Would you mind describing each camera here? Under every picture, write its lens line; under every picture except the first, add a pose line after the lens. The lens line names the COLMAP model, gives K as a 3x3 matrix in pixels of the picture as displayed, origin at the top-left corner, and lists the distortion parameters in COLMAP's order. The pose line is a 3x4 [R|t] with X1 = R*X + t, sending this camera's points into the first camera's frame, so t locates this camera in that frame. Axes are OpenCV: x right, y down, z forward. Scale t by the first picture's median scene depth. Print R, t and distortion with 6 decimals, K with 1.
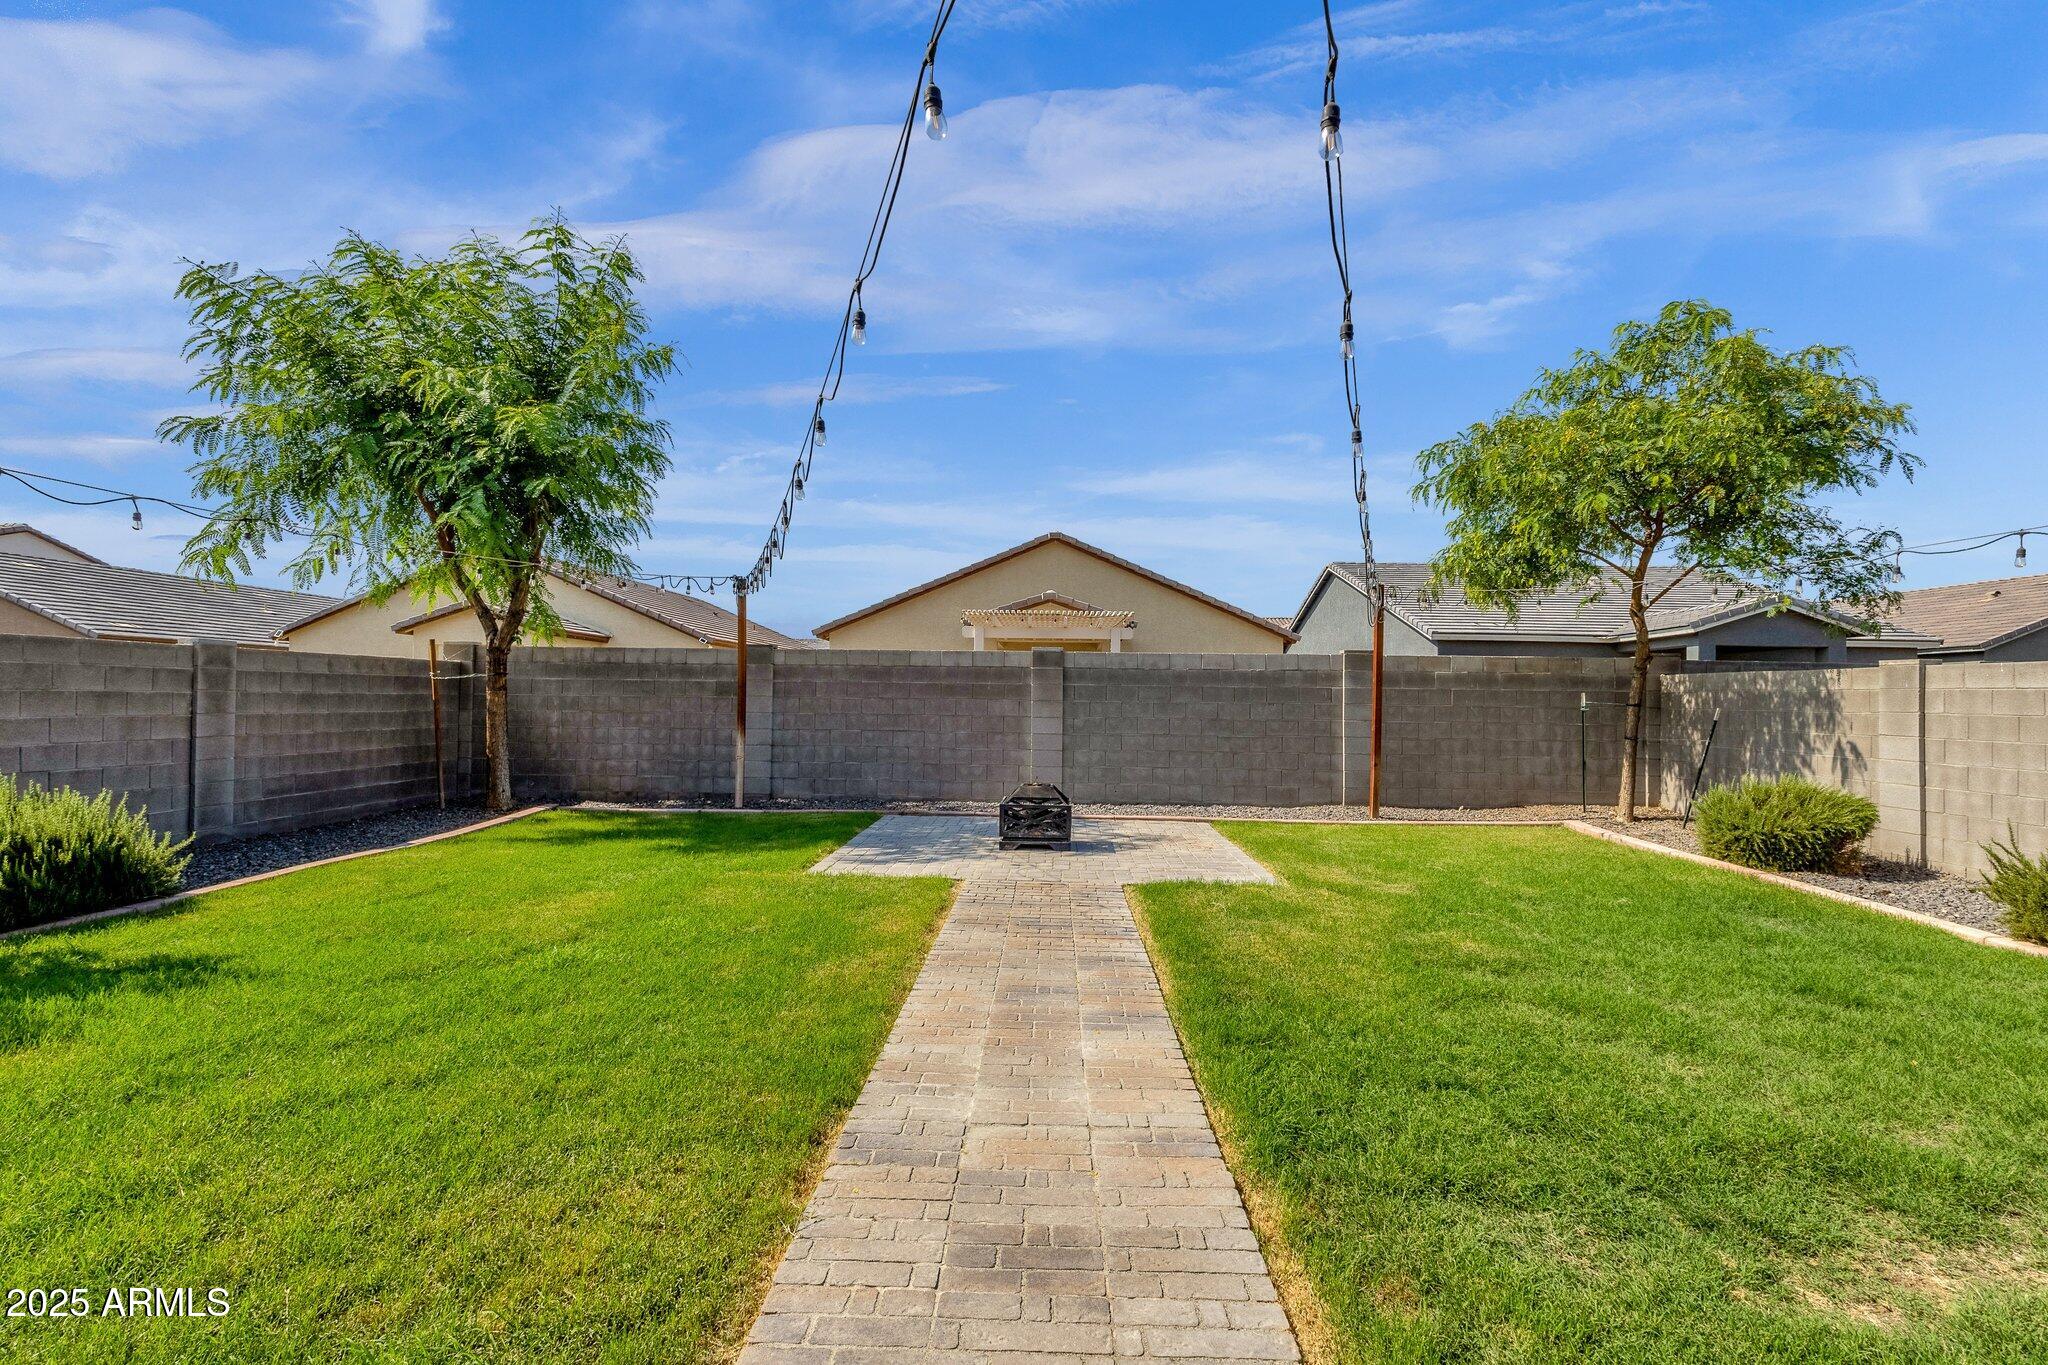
lens RADIAL K [[942.6, 0, 1024.0], [0, 942.6, 682.5], [0, 0, 1]] dist [-0.000290, 0.000030]
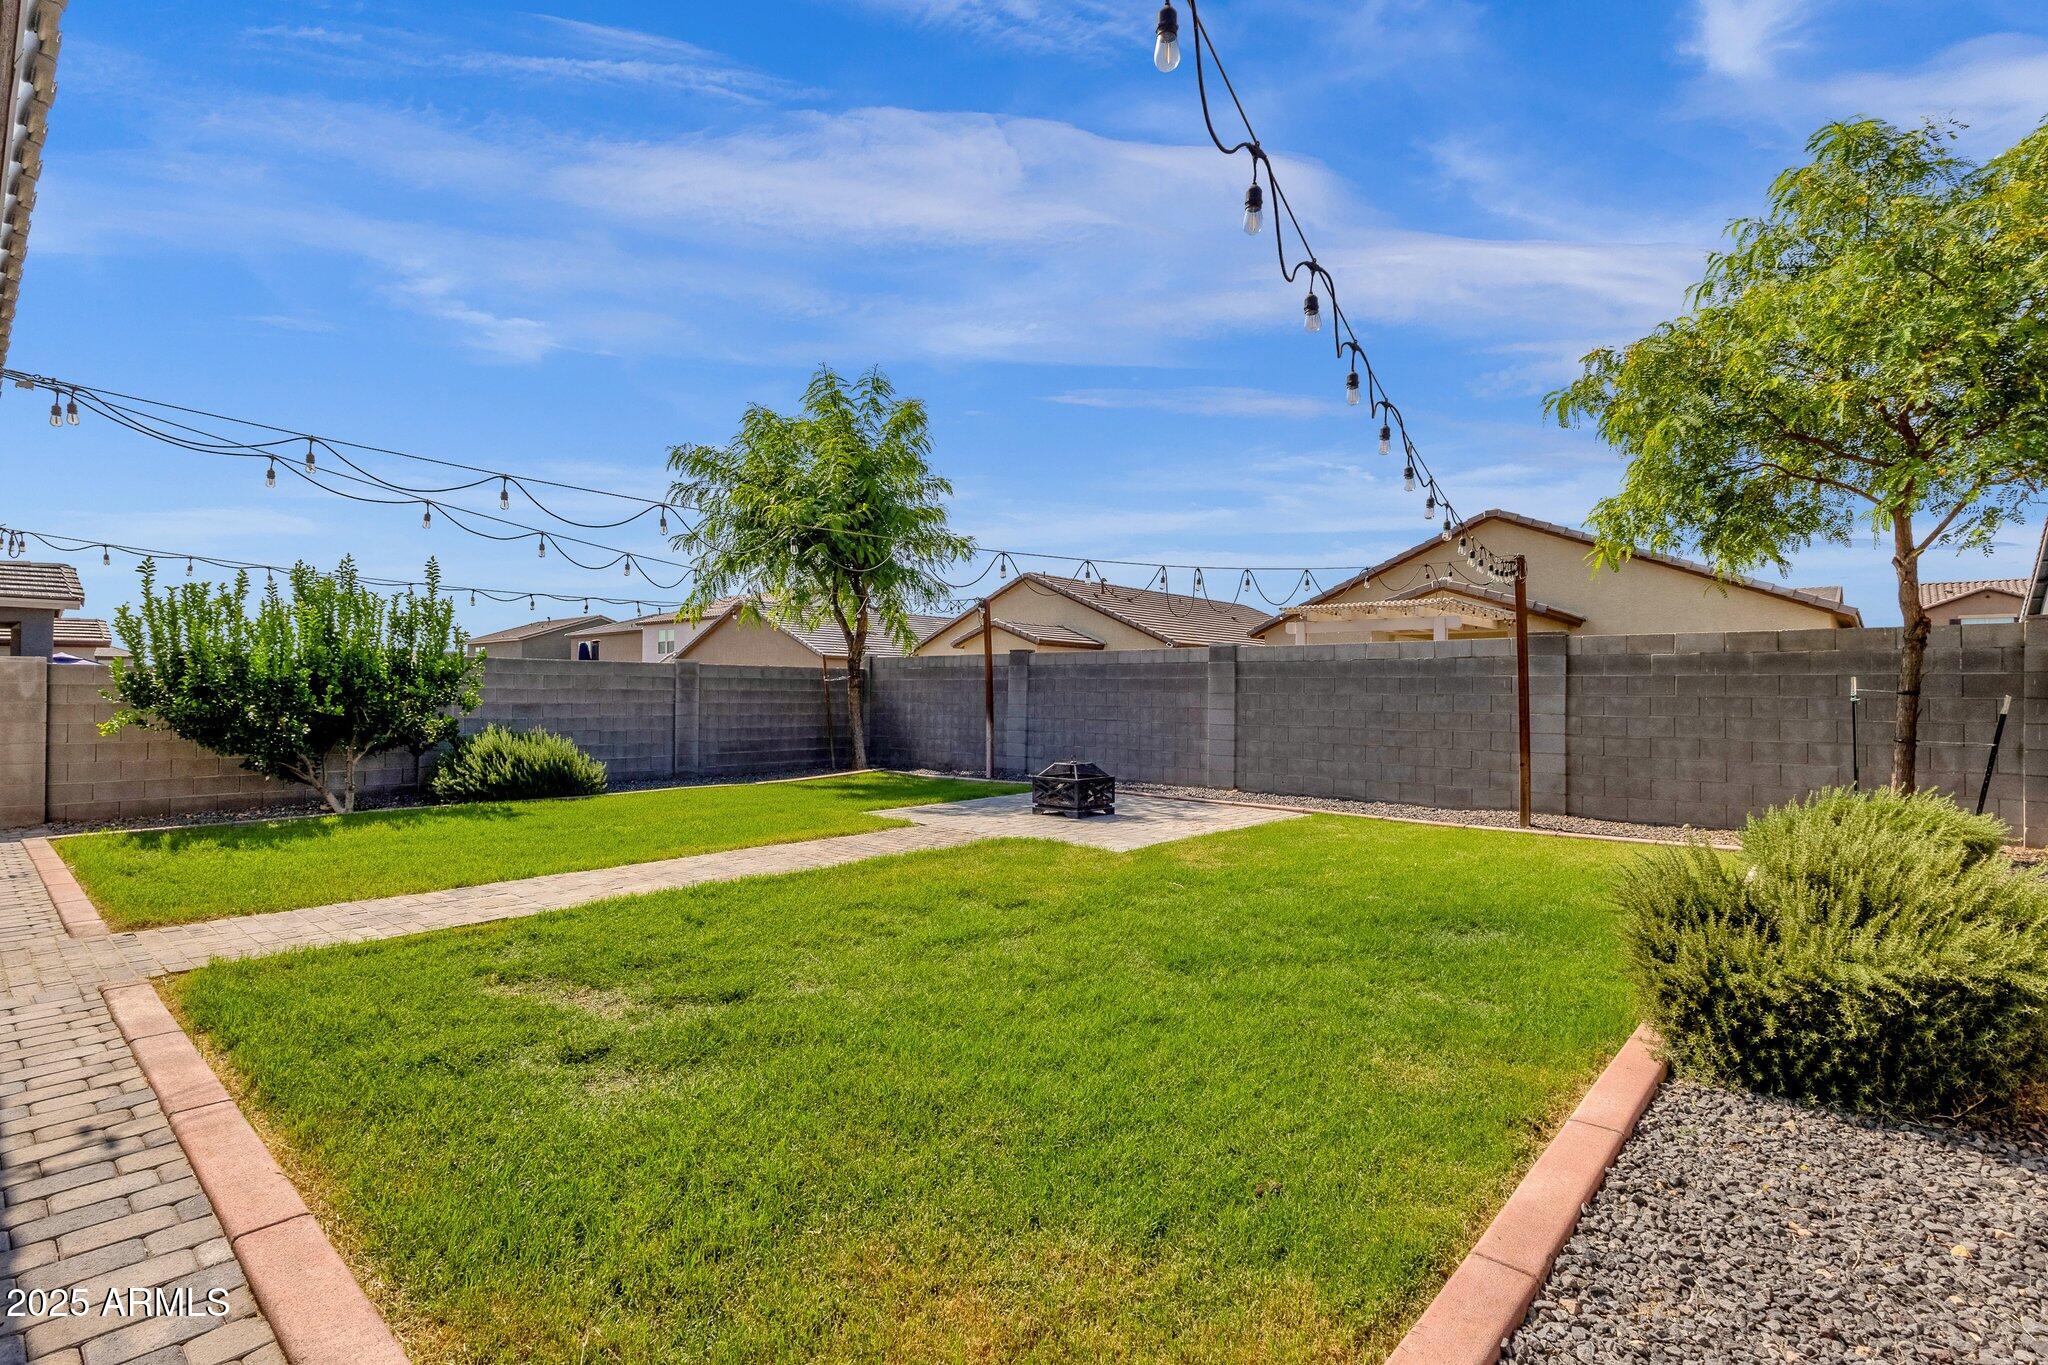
lens RADIAL K [[940.9, 0, 994.8], [0, 940.9, 680.4], [0, 0, 1]] dist [-0.001701, -0.000112]
pose [[0.764951, -0.014674, -0.643921, 0.526896], [0.012490, 0.999890, -0.007948, 0.010517], [0.643967, -0.001963, 0.765051, 0.027436]]
